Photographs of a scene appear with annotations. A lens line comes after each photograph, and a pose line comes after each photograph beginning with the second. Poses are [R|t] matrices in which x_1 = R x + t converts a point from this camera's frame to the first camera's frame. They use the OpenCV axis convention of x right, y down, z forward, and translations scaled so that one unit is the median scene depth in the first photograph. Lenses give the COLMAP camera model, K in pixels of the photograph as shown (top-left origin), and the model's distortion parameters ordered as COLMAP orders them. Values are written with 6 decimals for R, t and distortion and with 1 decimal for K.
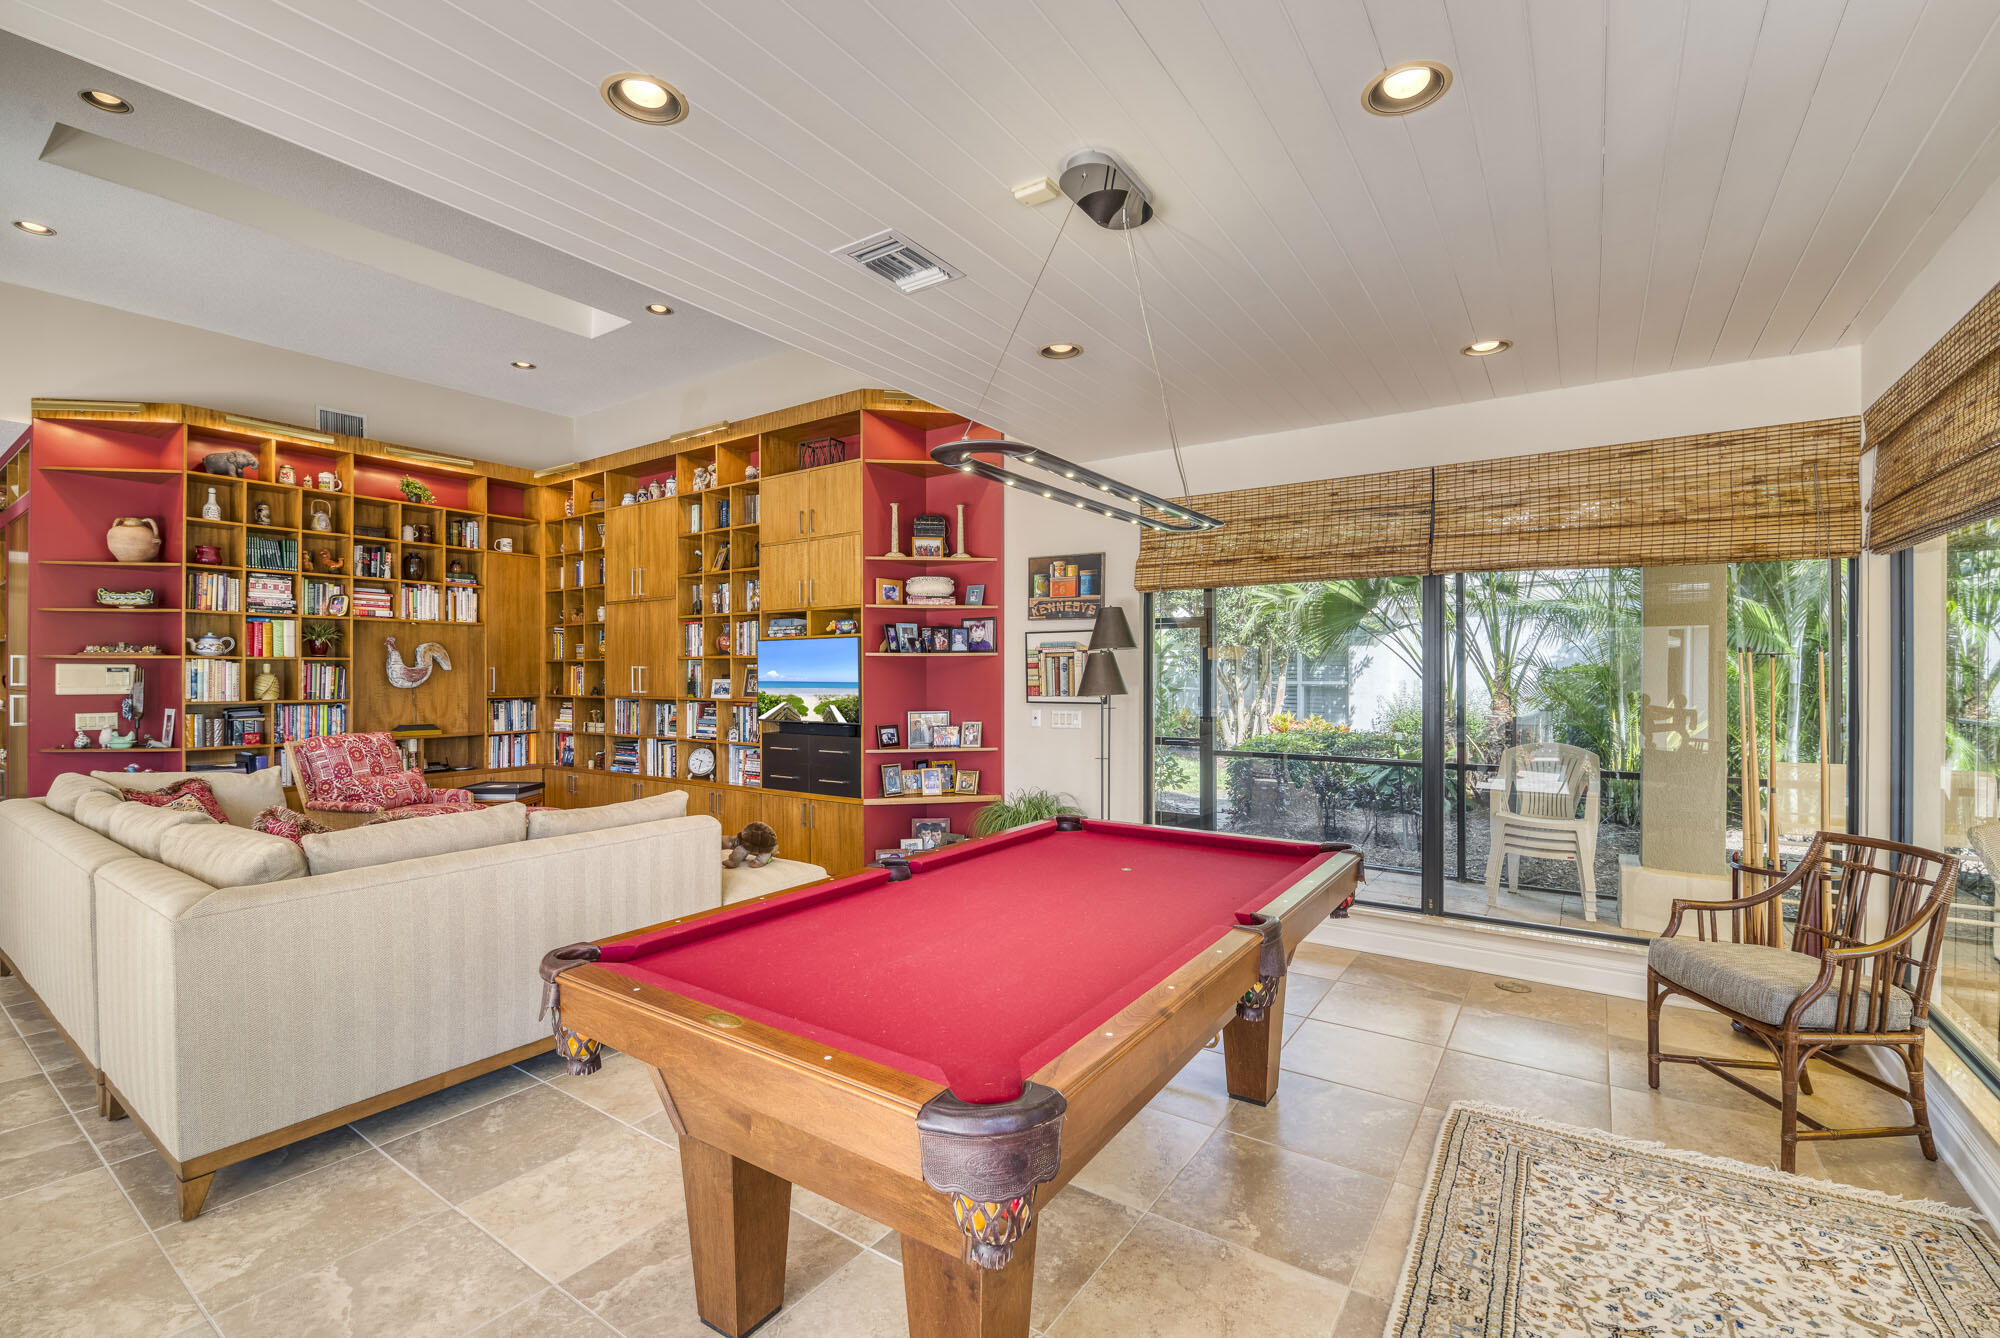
lens RADIAL K [[857.5, 0, 1001.1], [0, 857.5, 675.3], [0, 0, 1]] dist [-0.002910, -0.010250]
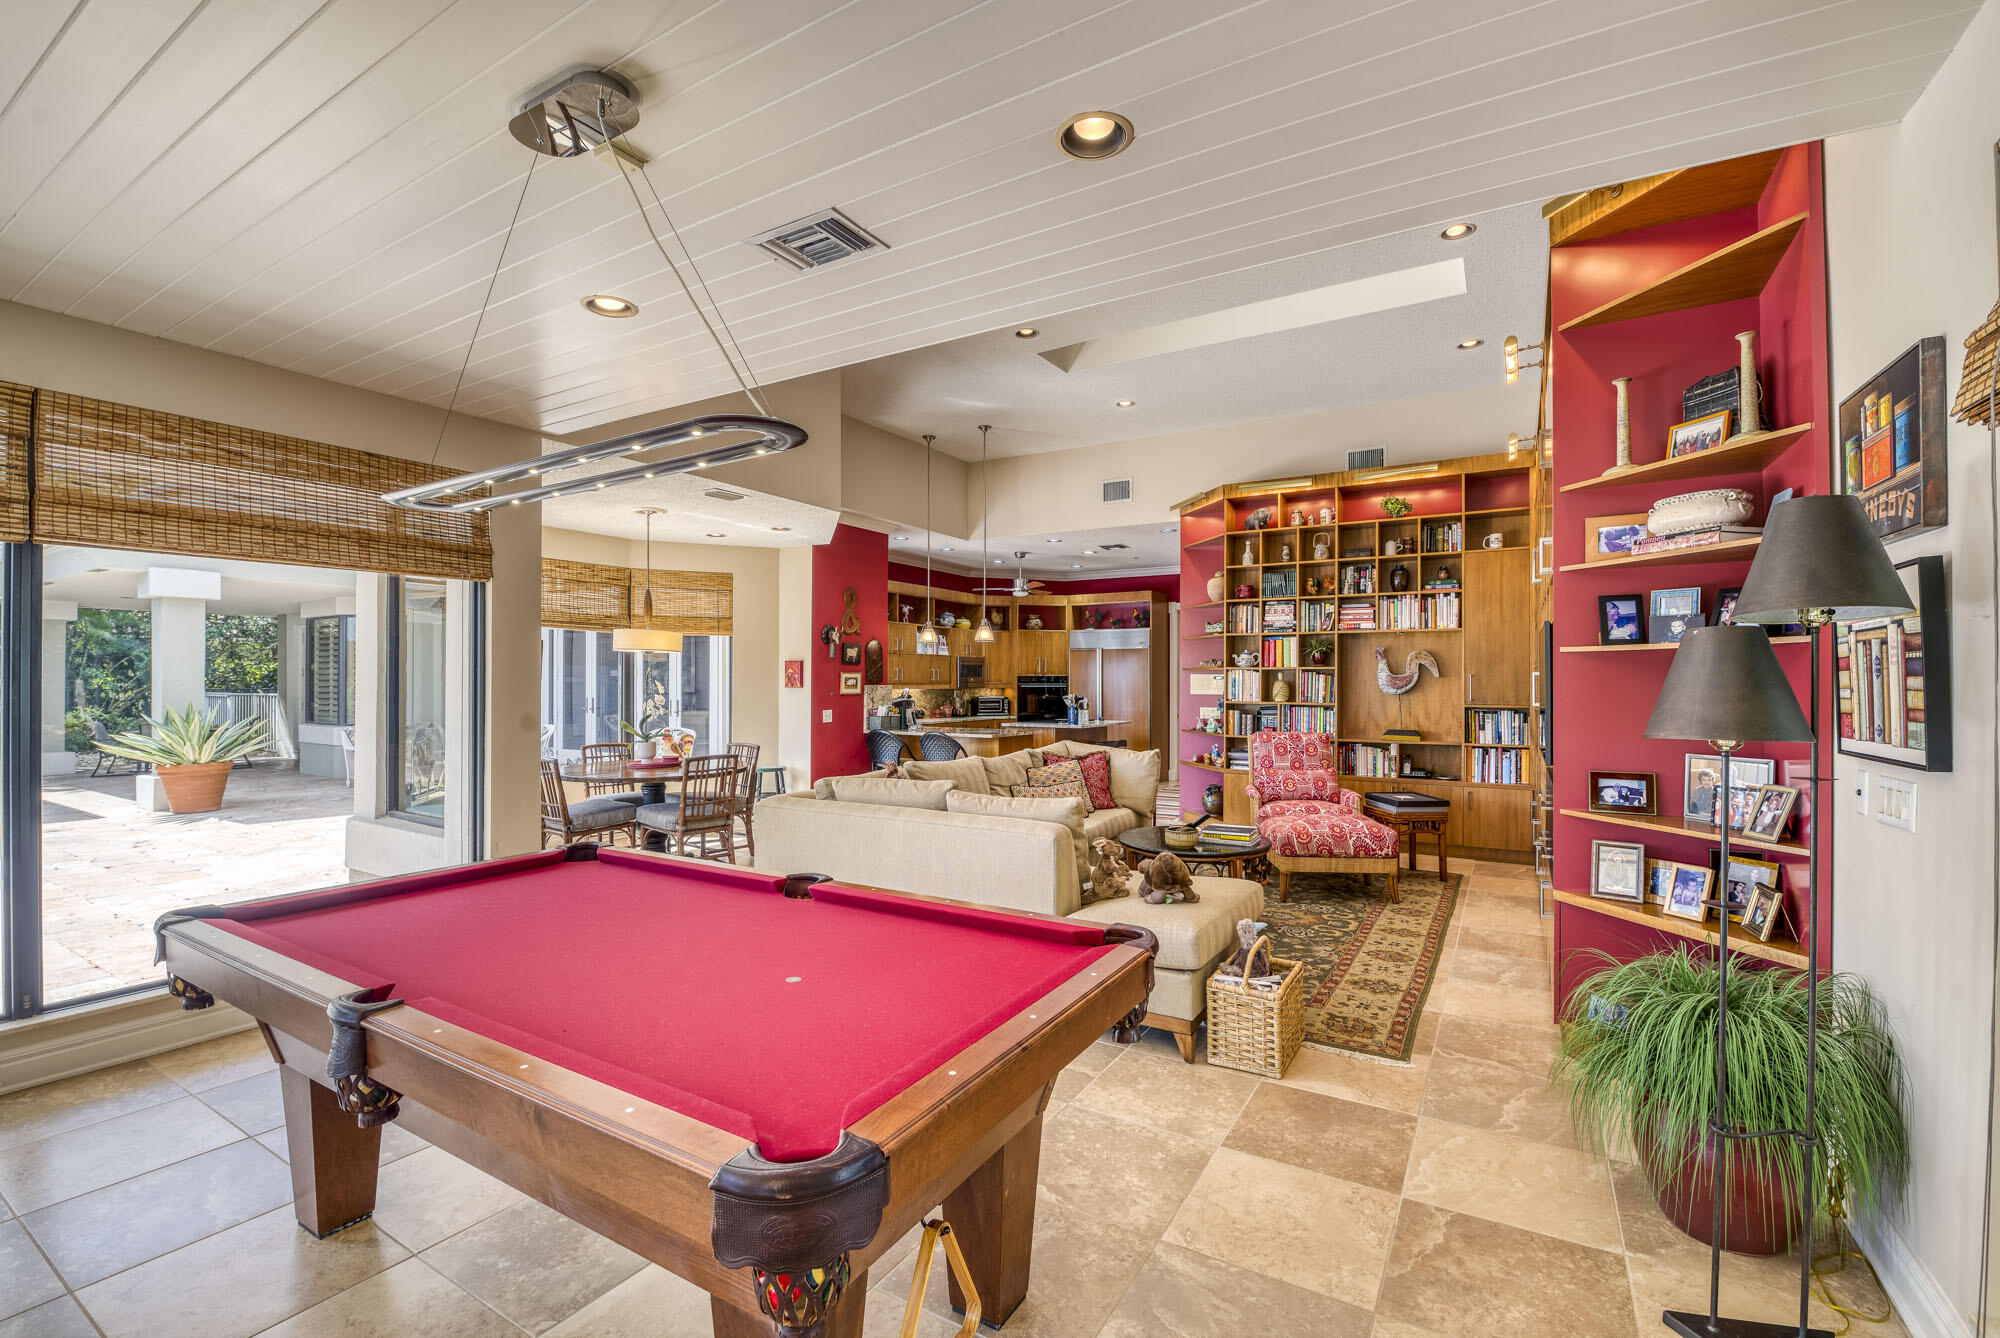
lens RADIAL K [[857.5, 0, 1001.1], [0, 857.5, 675.3], [0, 0, 1]] dist [-0.002910, -0.010250]
pose [[0.060077, -0.005100, -0.998181, 0.363986], [-0.004443, 0.999976, -0.005377, -0.001265], [0.998184, 0.004758, 0.060053, 0.499313]]
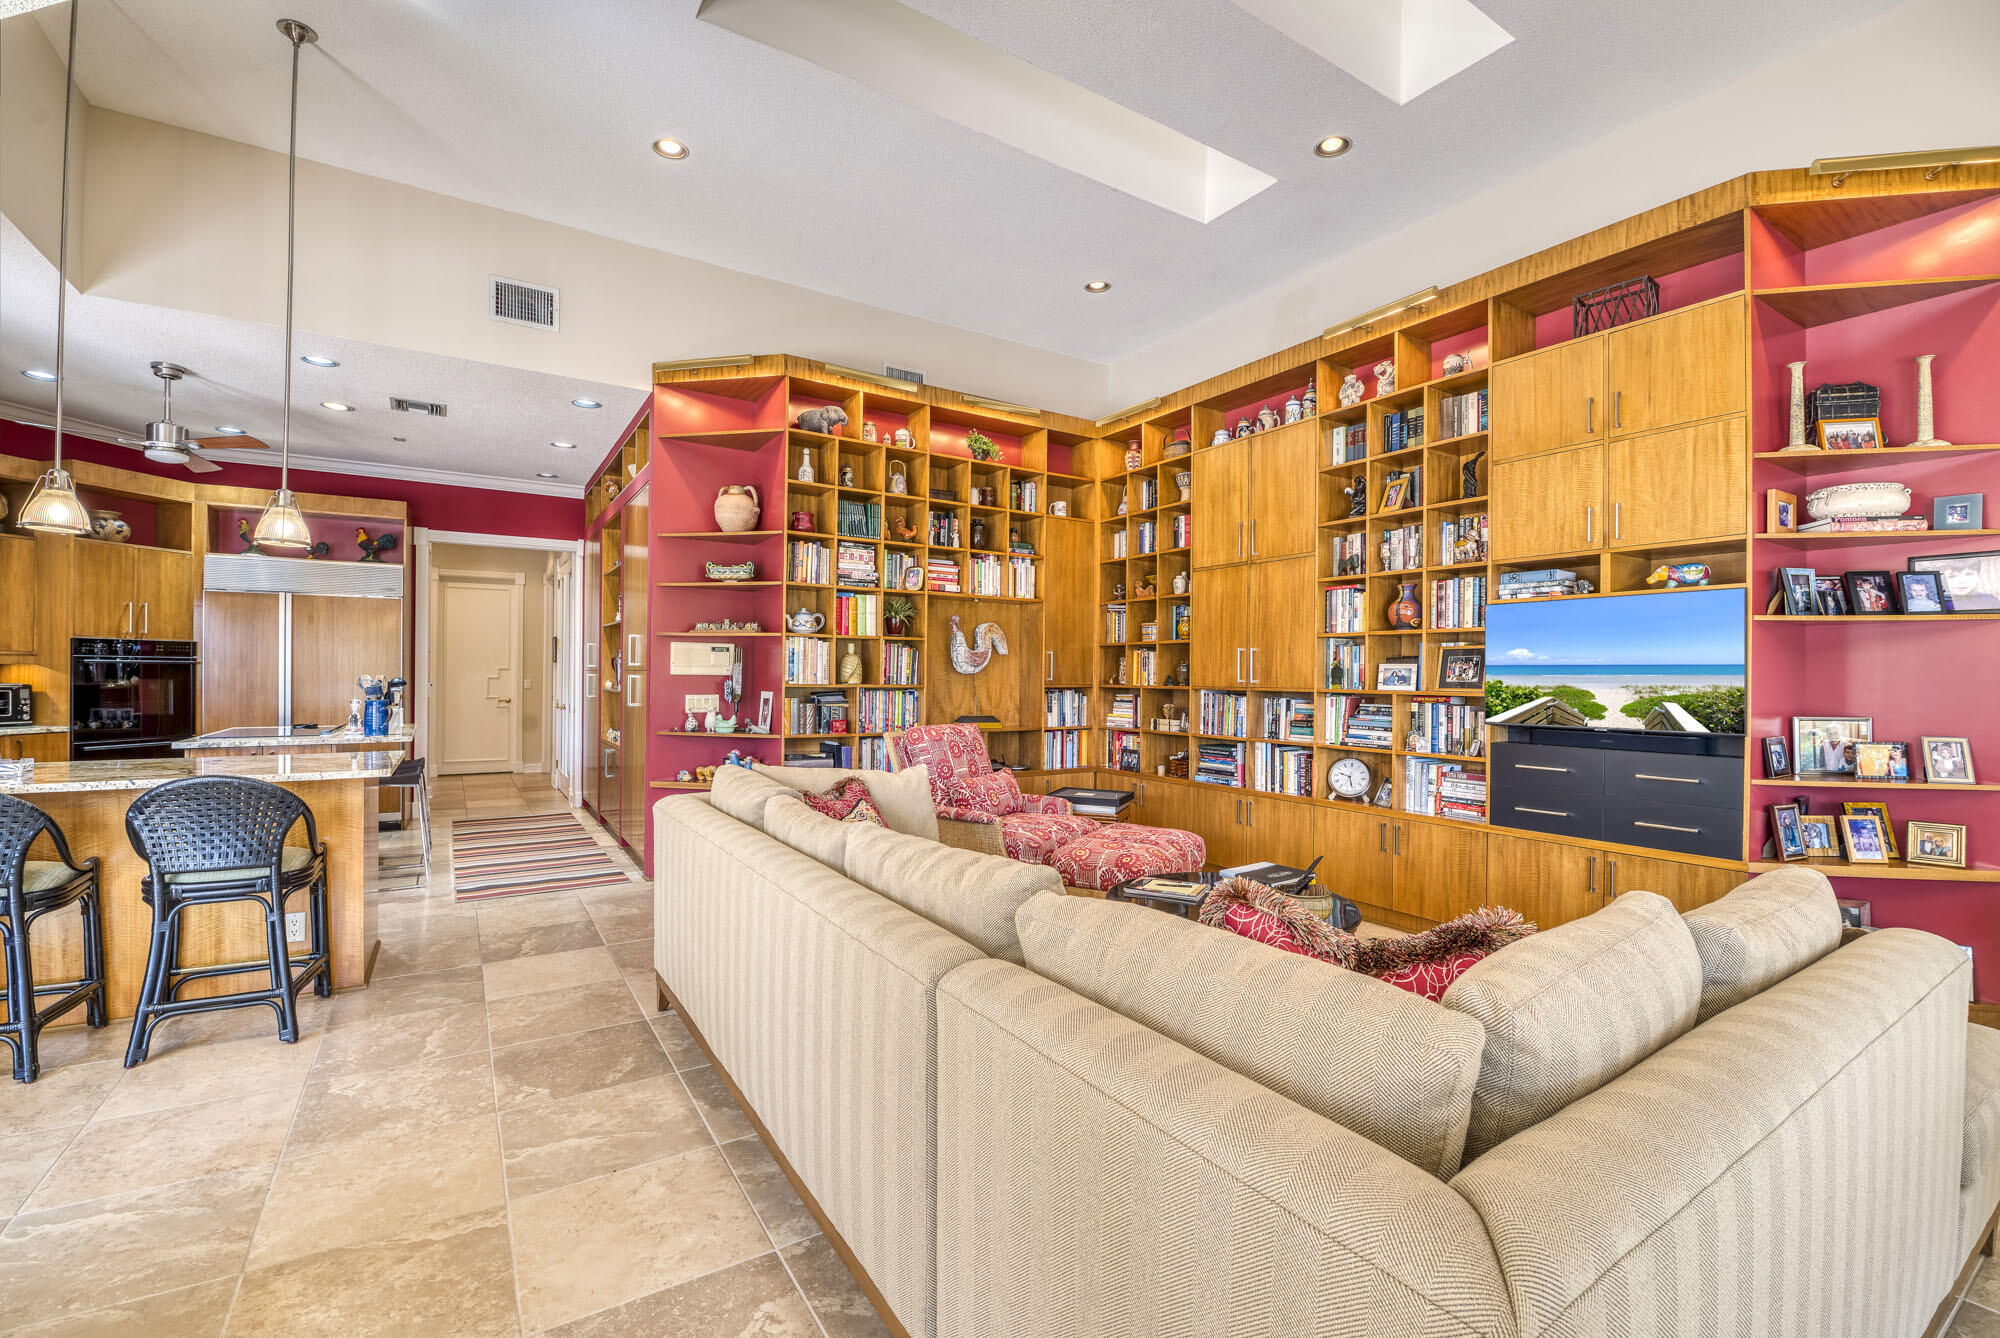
lens RADIAL K [[857.5, 0, 1001.1], [0, 857.5, 675.3], [0, 0, 1]] dist [-0.002910, -0.010250]
pose [[0.920656, 0.009584, -0.390257, -0.355256], [-0.010849, 0.999941, -0.001035, 0.018692], [0.390224, 0.005187, 0.920705, 0.223912]]
